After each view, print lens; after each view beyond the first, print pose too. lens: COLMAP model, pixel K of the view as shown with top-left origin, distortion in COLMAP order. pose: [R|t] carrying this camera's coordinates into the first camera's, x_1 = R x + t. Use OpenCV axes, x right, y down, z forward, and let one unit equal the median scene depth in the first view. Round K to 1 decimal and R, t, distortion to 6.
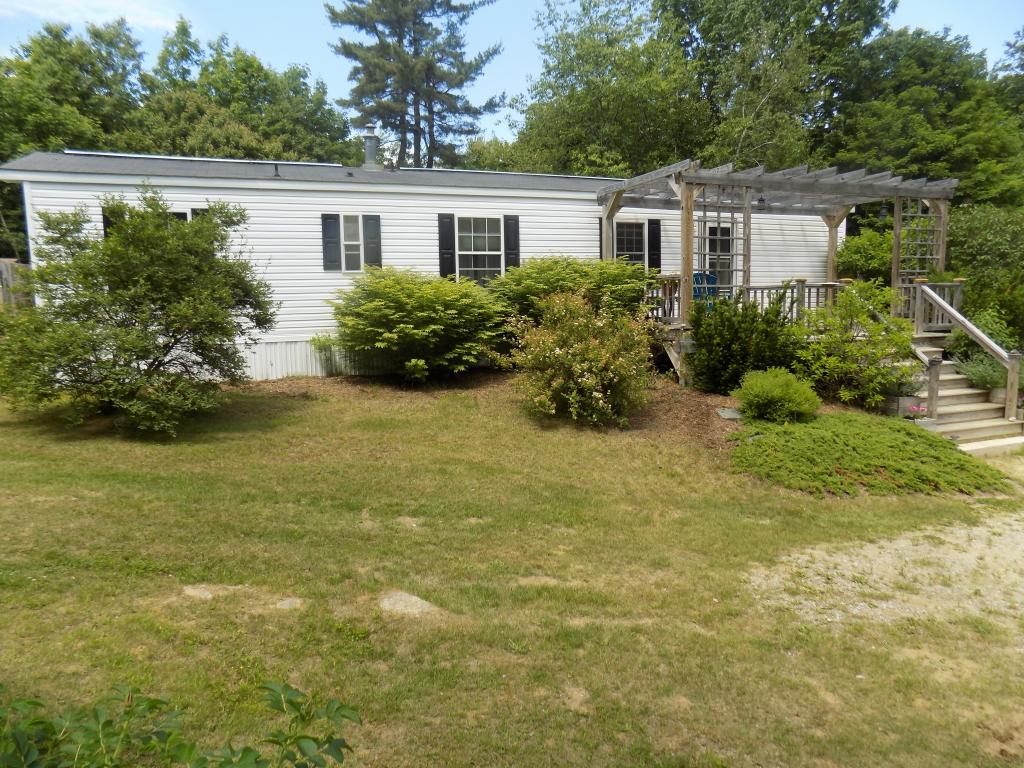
lens RADIAL K [[689.7, 0, 513.0], [0, 689.7, 383.1], [0, 0, 1]] dist [-0.046524, 0.040144]
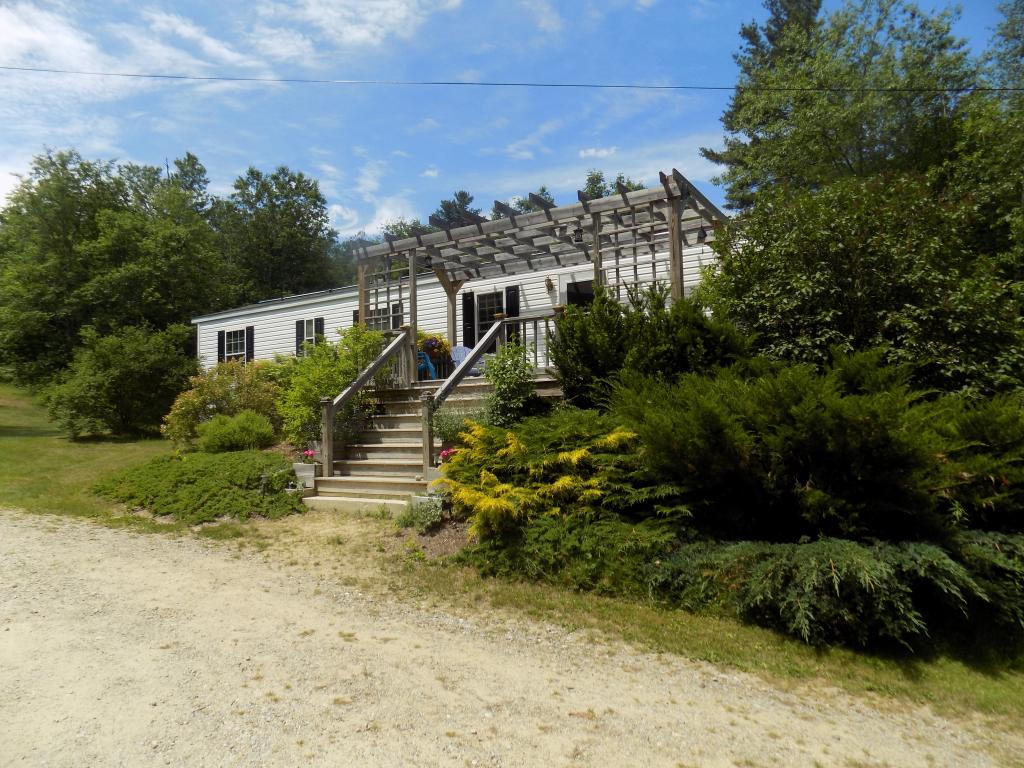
lens RADIAL K [[689.7, 0, 511.9], [0, 689.7, 386.9], [0, 0, 1]] dist [-0.046524, 0.040144]
pose [[0.610828, -0.038449, -0.790829, 1.095033], [-0.076726, 0.991245, -0.107455, 0.020232], [0.788037, 0.126314, 0.602530, 0.439807]]
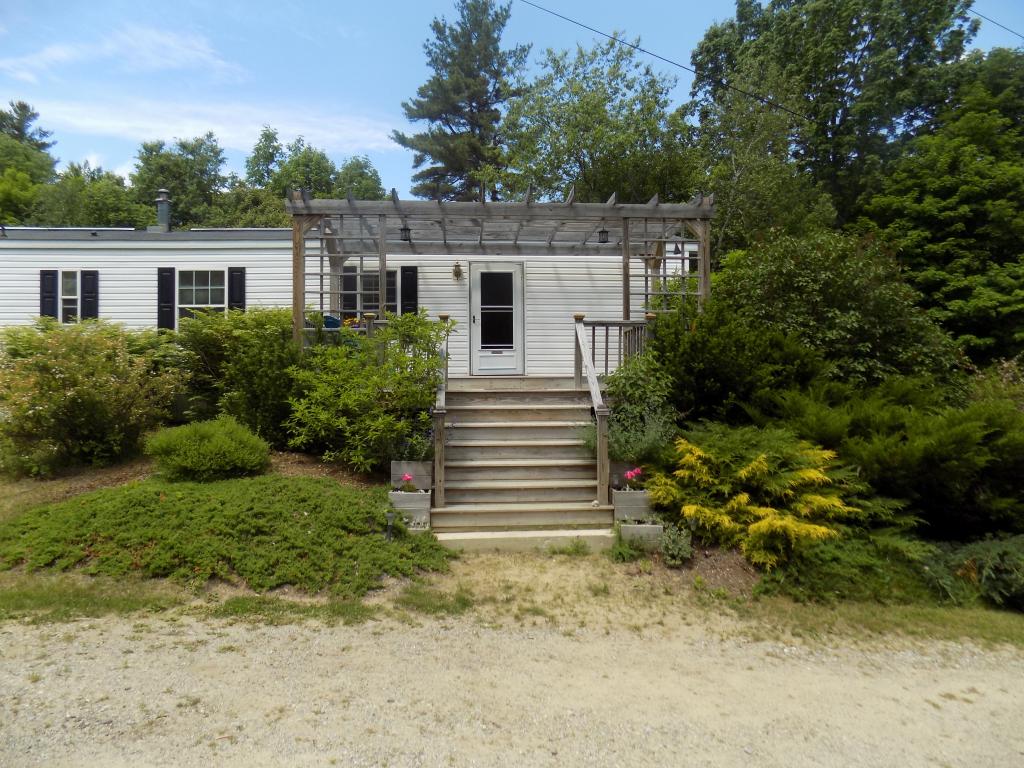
lens RADIAL K [[689.7, 0, 517.6], [0, 689.7, 390.0], [0, 0, 1]] dist [-0.046524, 0.040144]
pose [[0.957897, 0.010022, -0.286936, 0.655554], [-0.042459, 0.993347, -0.107047, 0.013885], [0.283954, 0.114723, 0.951950, 0.217409]]
